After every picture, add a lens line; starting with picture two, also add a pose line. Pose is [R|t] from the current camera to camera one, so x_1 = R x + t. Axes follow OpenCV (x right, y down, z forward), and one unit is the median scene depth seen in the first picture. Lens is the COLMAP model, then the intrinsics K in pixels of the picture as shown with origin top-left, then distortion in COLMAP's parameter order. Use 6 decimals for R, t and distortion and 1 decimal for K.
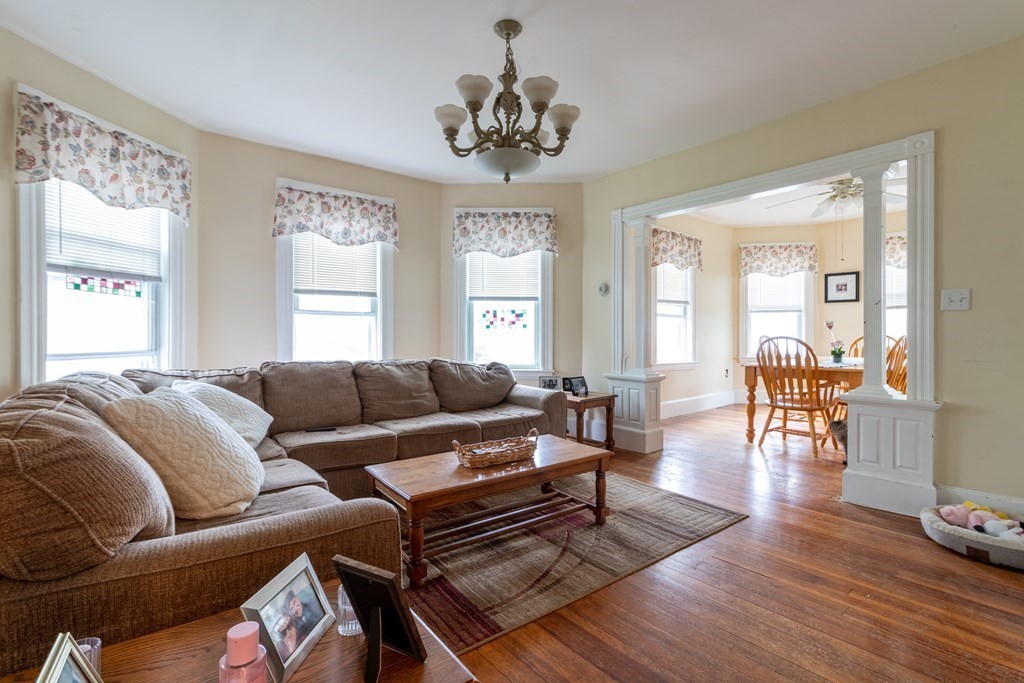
lens RADIAL K [[483.0, 0, 514.3], [0, 483.0, 339.6], [0, 0, 1]] dist [-0.002441, -0.000254]
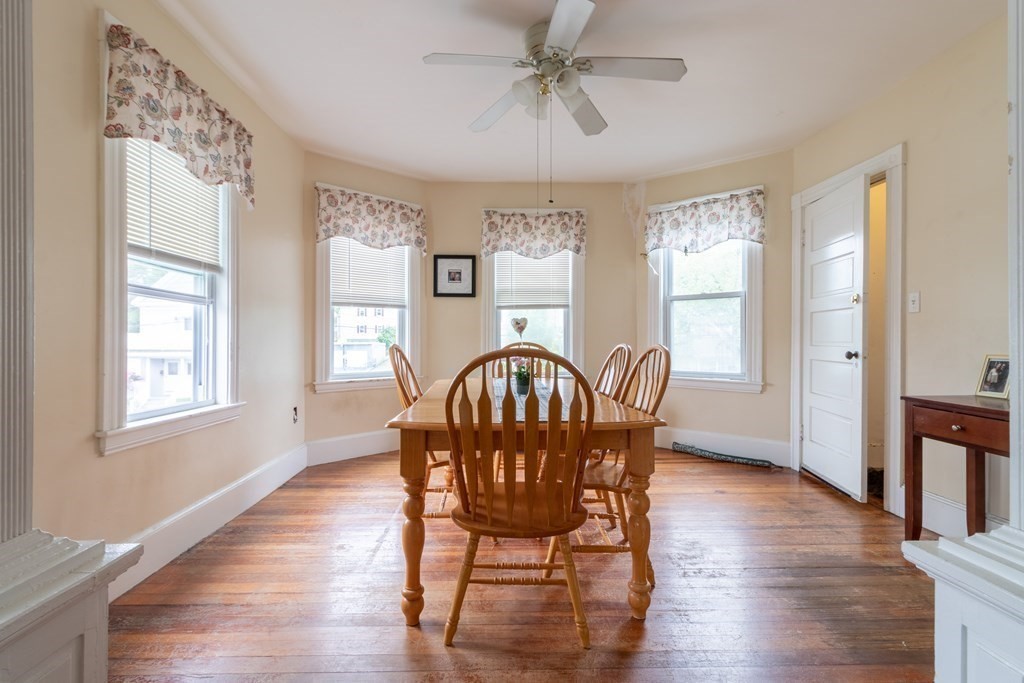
lens RADIAL K [[483.0, 0, 514.3], [0, 483.0, 339.6], [0, 0, 1]] dist [-0.002441, -0.000254]
pose [[0.603125, 0.002880, 0.797642, 0.169597], [0.007846, 0.999924, -0.009542, -0.007164], [-0.797608, 0.012013, 0.603056, 0.515349]]
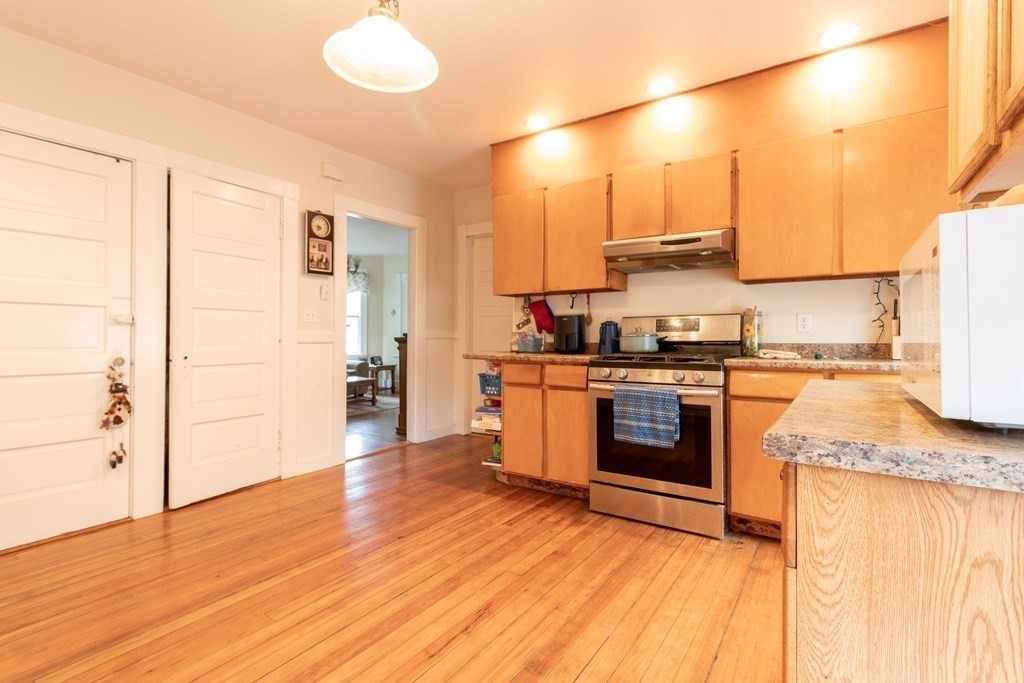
lens RADIAL K [[483.0, 0, 514.3], [0, 483.0, 339.6], [0, 0, 1]] dist [-0.002441, -0.000254]
pose [[0.954959, -0.000121, 0.296739, 0.066723], [0.001471, 0.999990, -0.004324, 0.014346], [-0.296735, 0.004566, 0.954949, -0.954954]]
